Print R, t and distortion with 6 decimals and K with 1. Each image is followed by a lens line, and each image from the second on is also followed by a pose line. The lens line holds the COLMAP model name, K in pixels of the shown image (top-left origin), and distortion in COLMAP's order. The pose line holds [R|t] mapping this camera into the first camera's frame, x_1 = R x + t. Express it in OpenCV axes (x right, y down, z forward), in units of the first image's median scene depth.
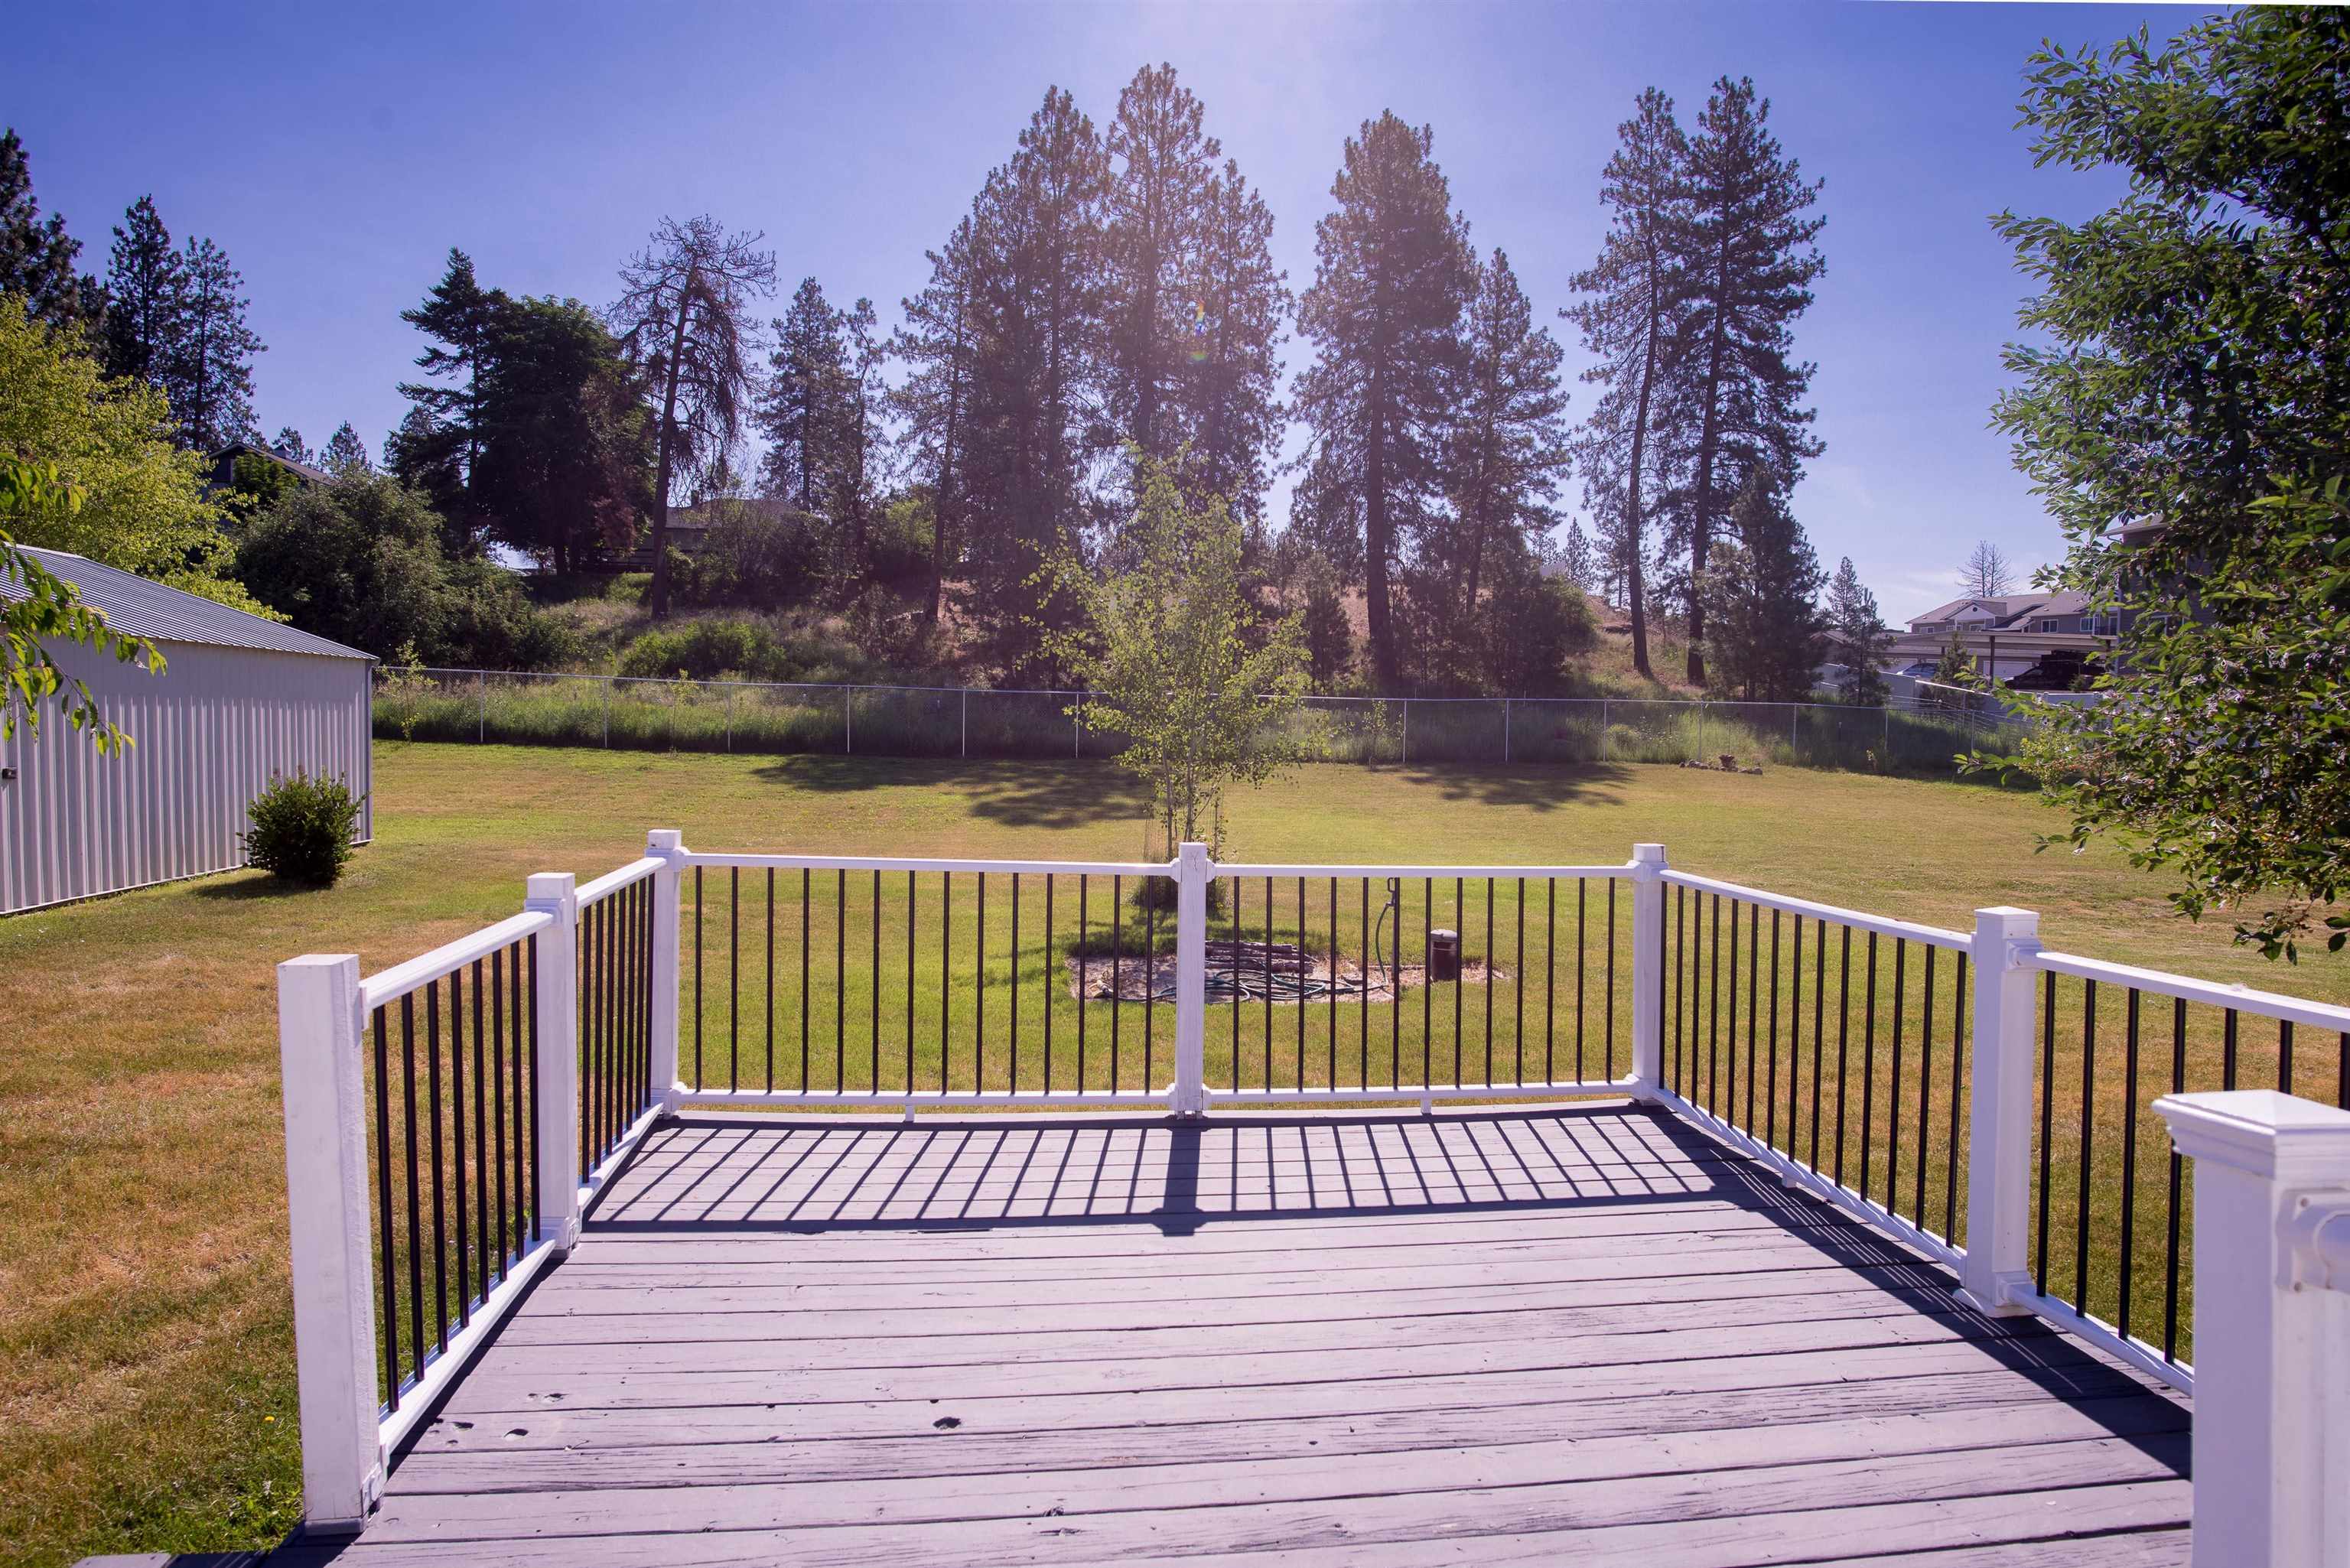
lens RADIAL K [[1381.0, 0, 1214.3], [0, 1381.0, 785.1], [0, 0, 1]] dist [-0.039676, 0.018715]
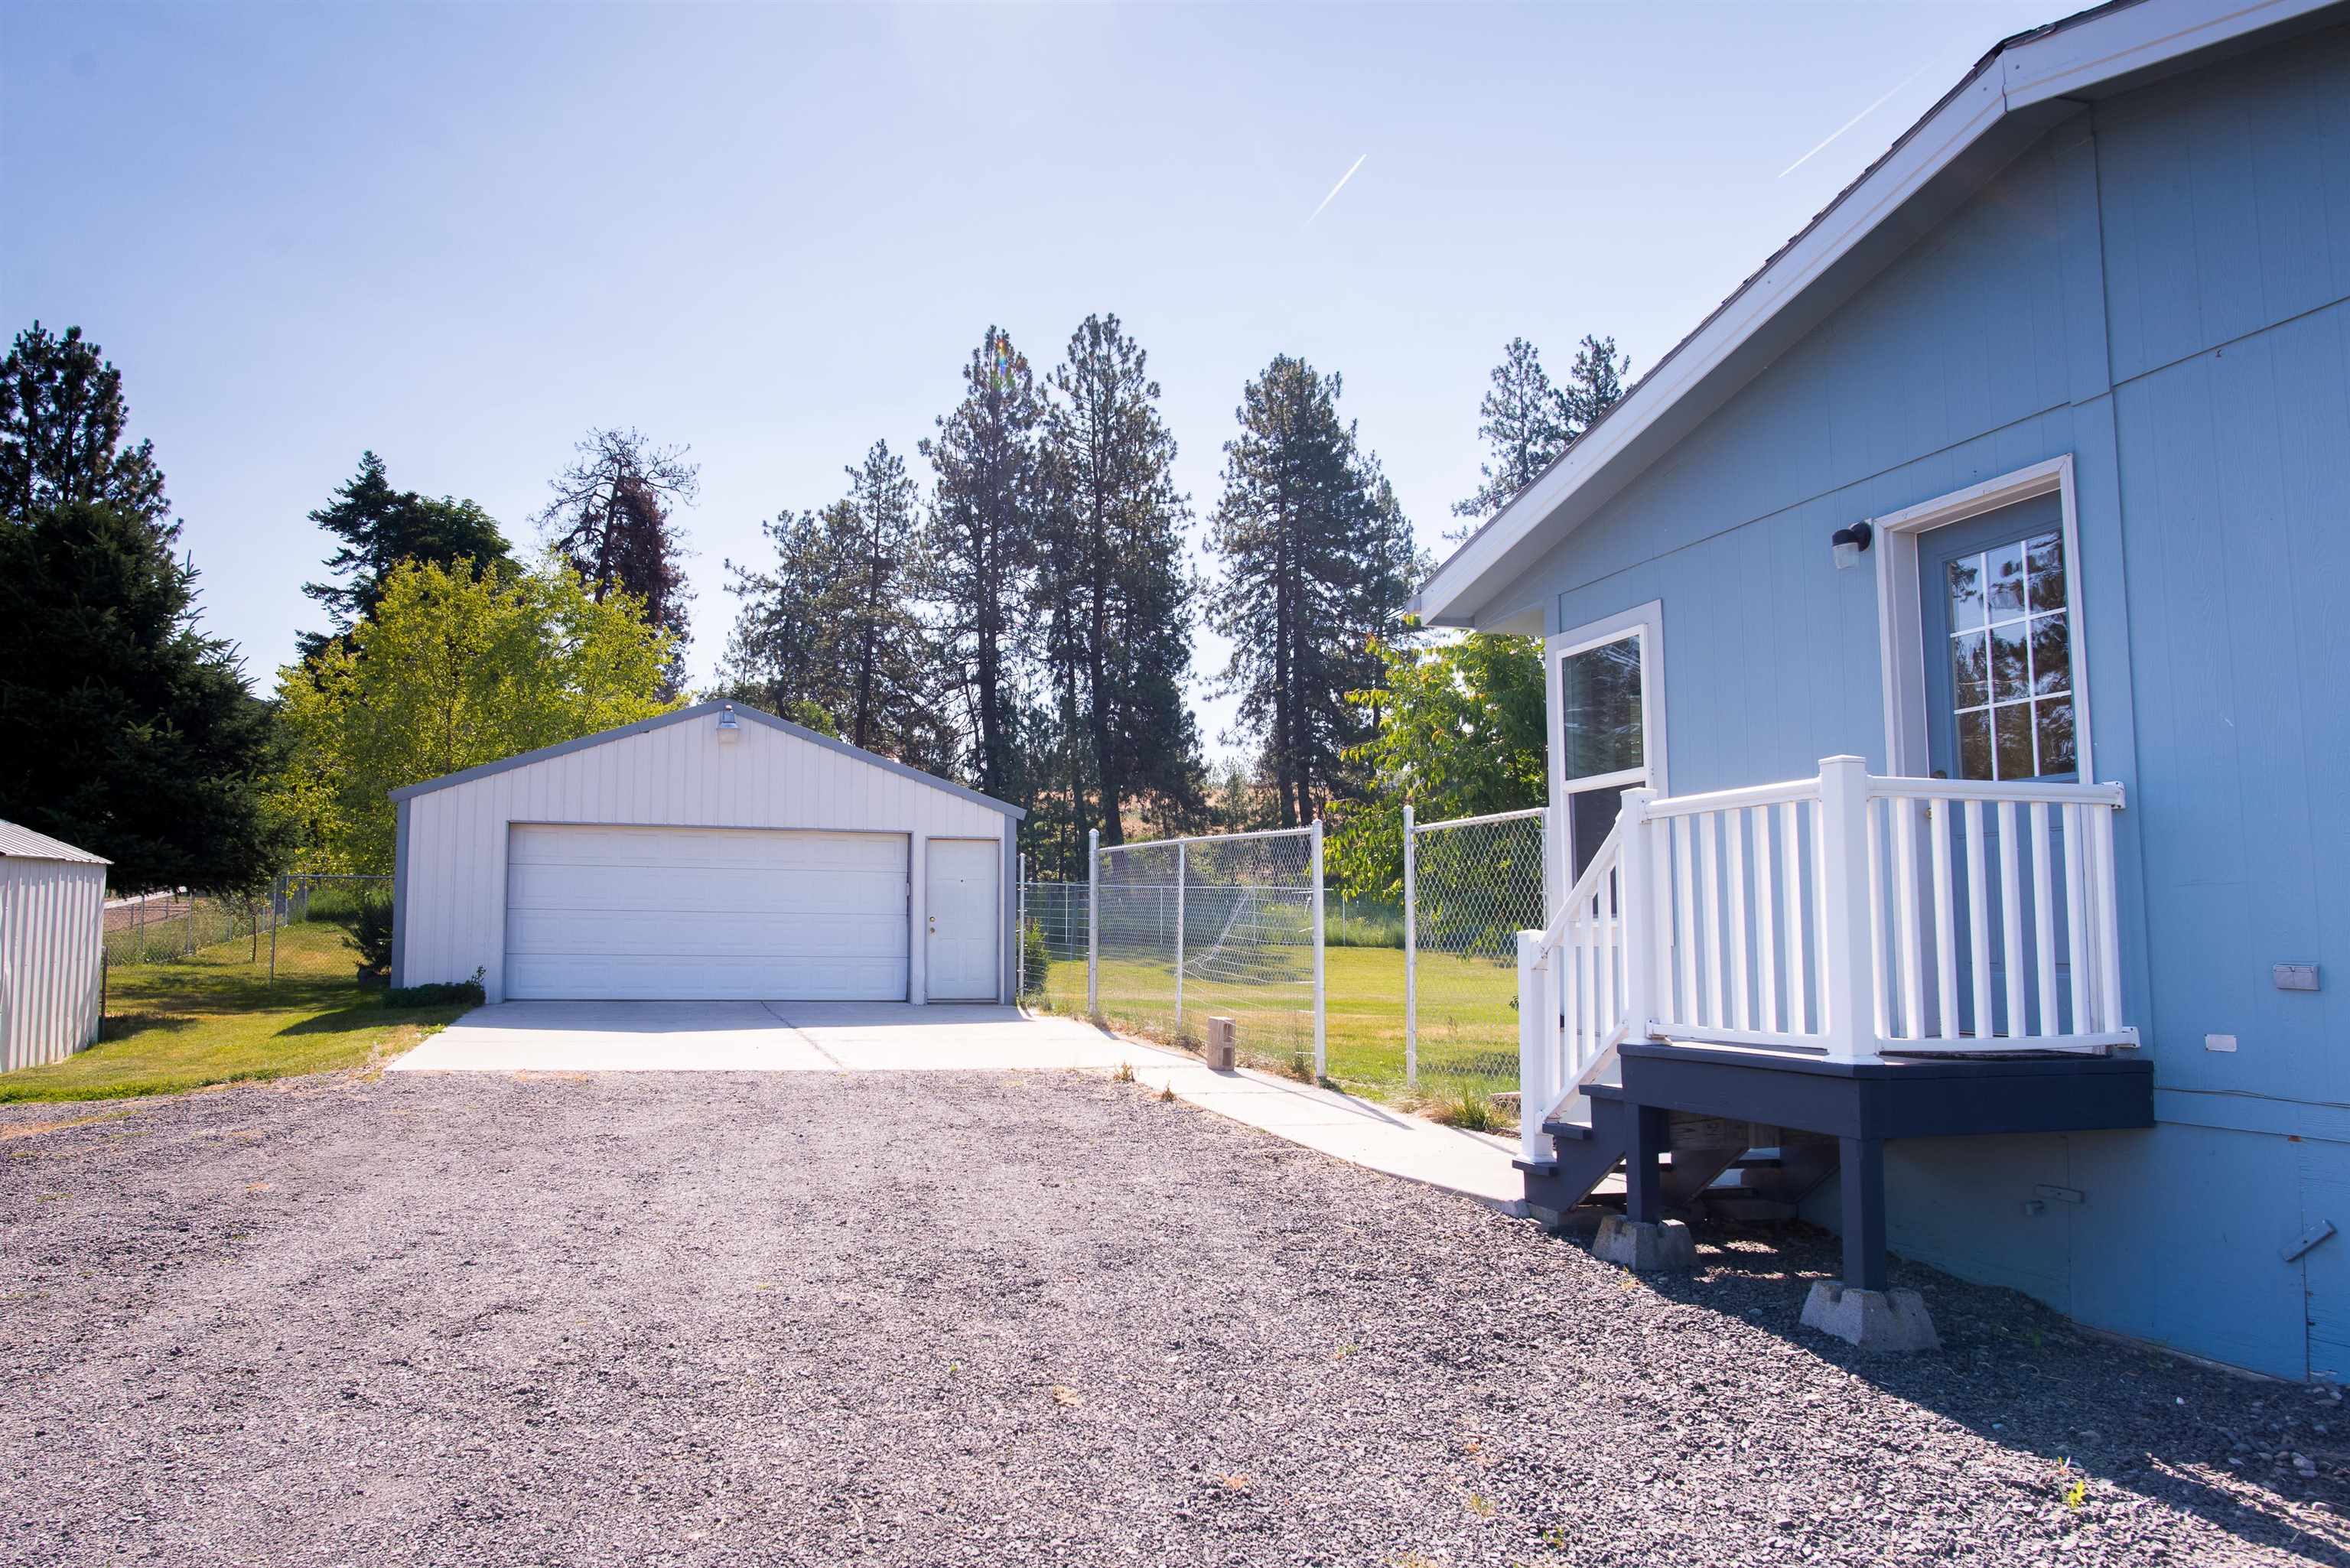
lens RADIAL K [[1575.1, 0, 1096.7], [0, 1575.1, 806.1], [0, 0, 1]] dist [-0.031512, -0.000440]
pose [[0.993232, -0.001171, 0.116139, -0.163512], [0.016197, 0.991575, -0.128518, 0.018639], [-0.115010, 0.129529, 0.984883, -0.153400]]
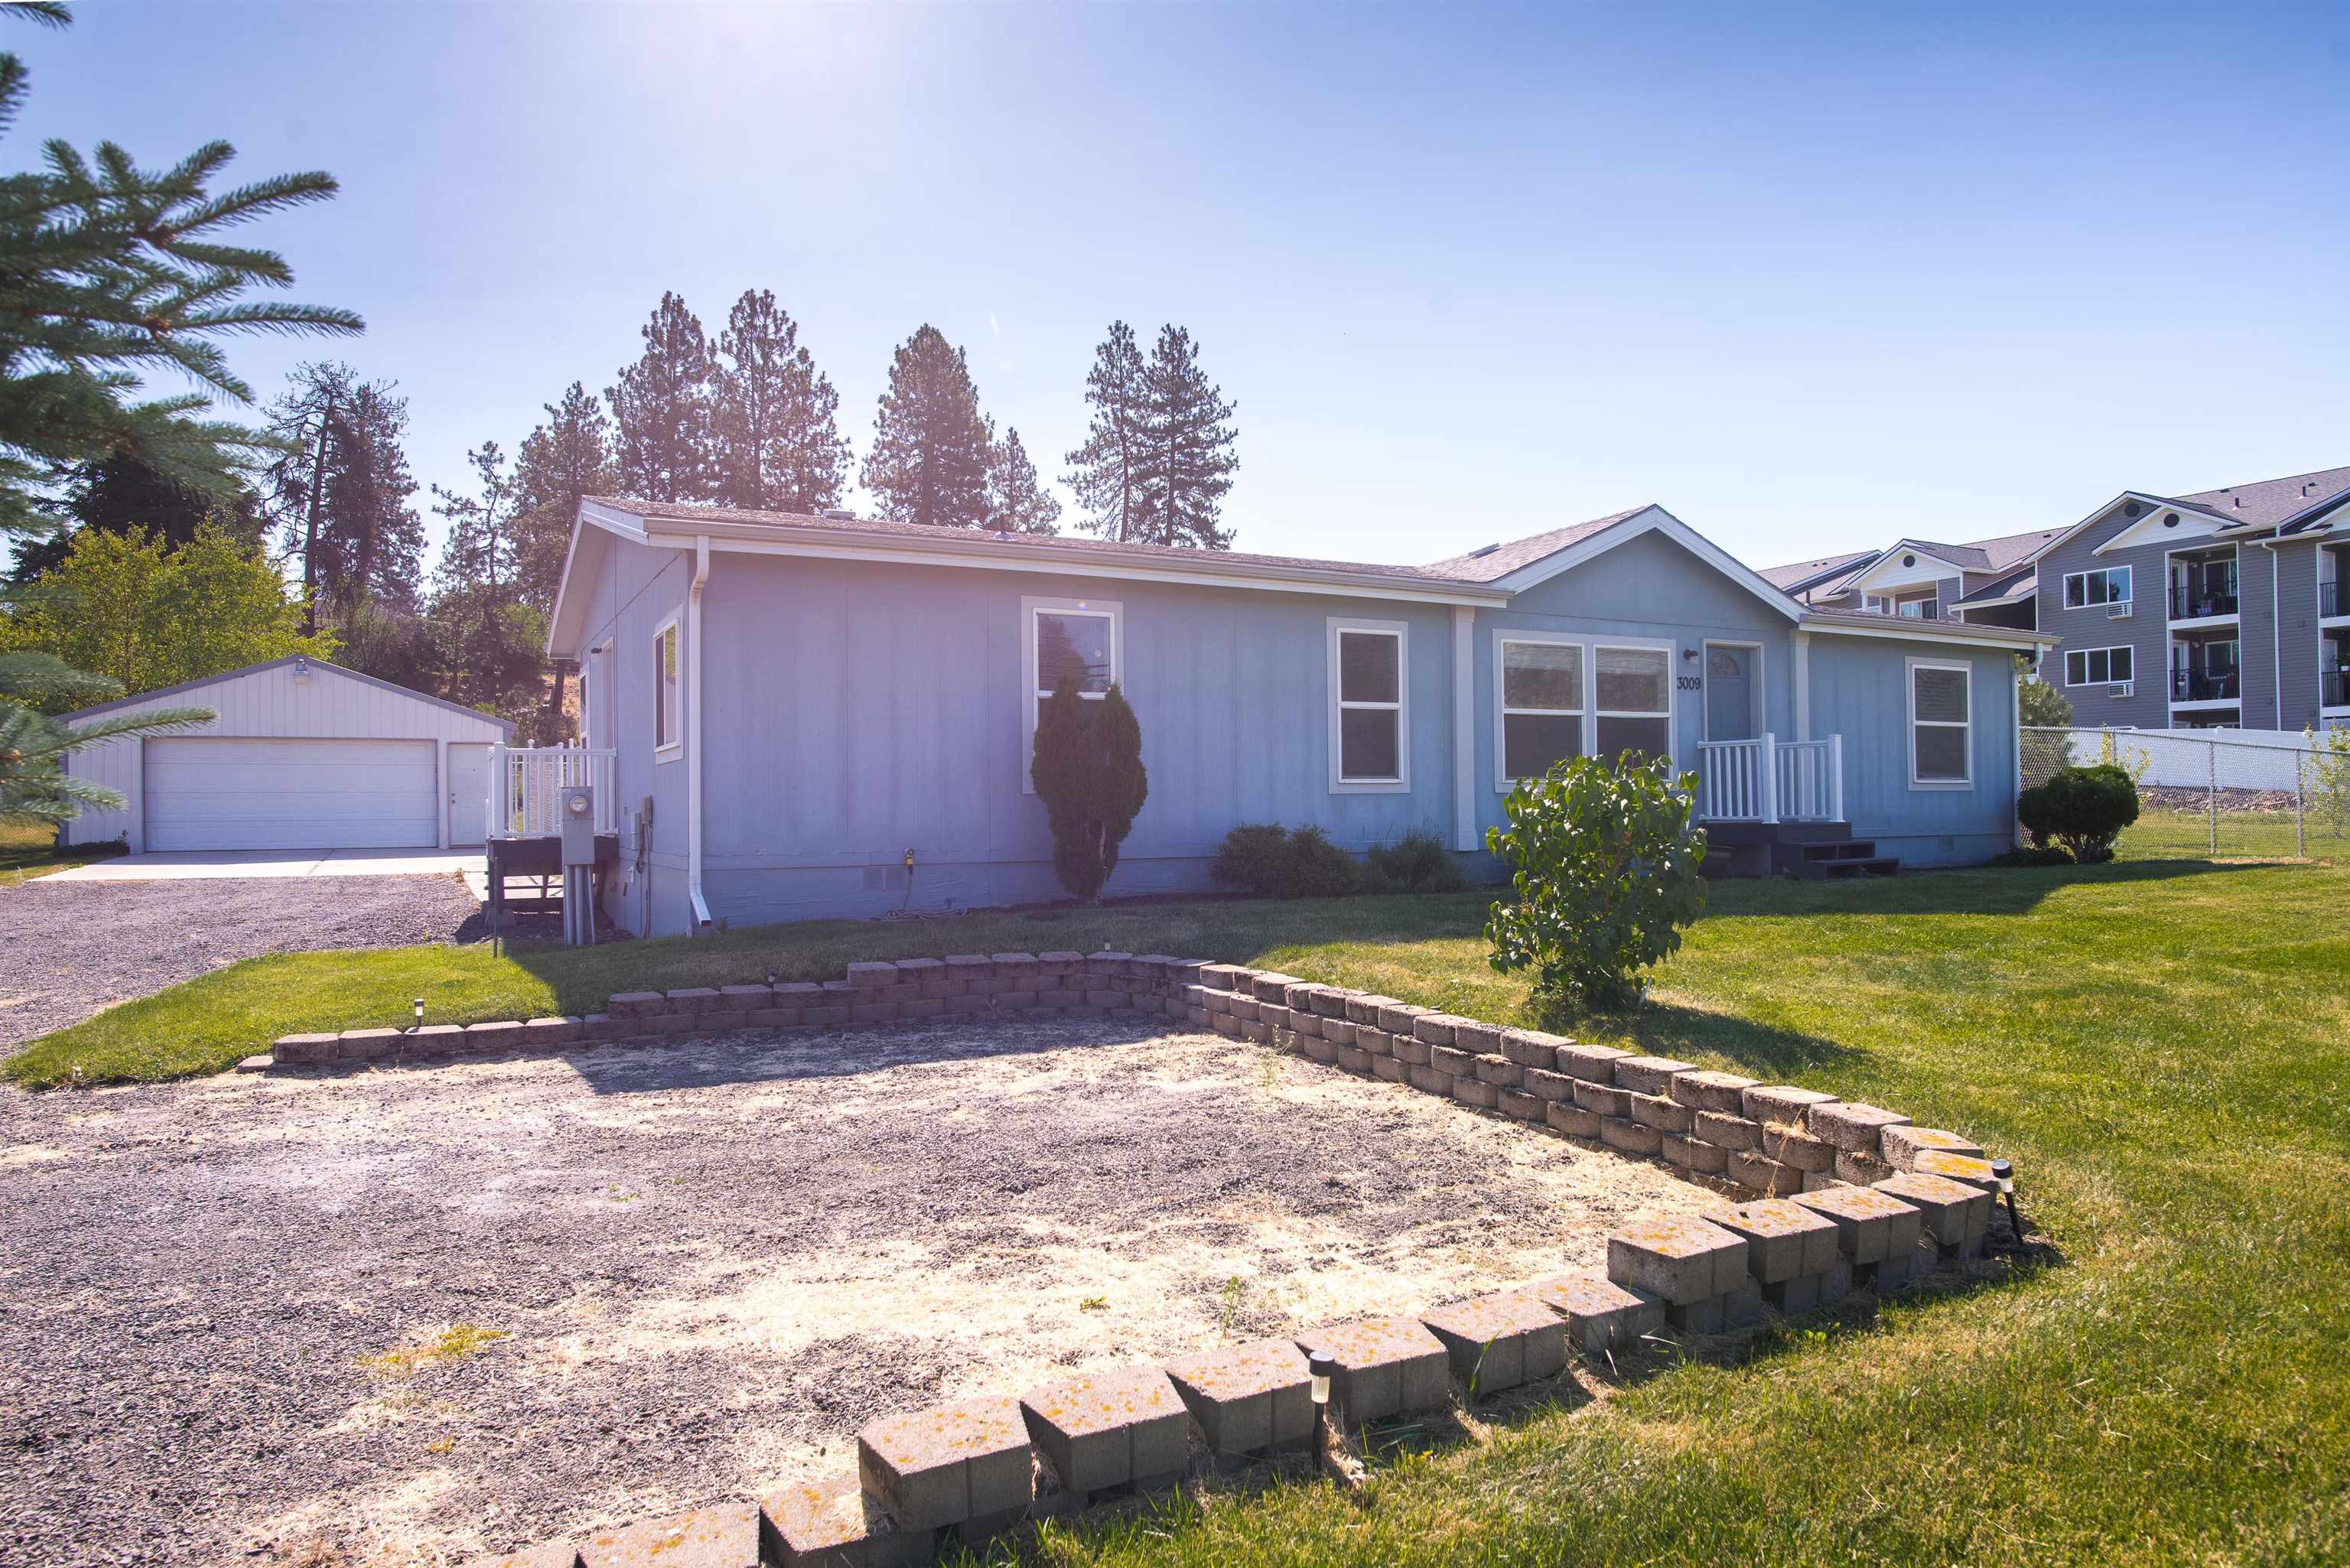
lens RADIAL K [[1381.0, 0, 1179.0], [0, 1381.0, 806.7], [0, 0, 1]] dist [-0.039676, 0.018715]
pose [[0.942740, -0.027291, 0.332411, -0.096035], [0.040968, 0.998575, -0.034203, 0.026886], [-0.331004, 0.045863, 0.942514, -0.301756]]
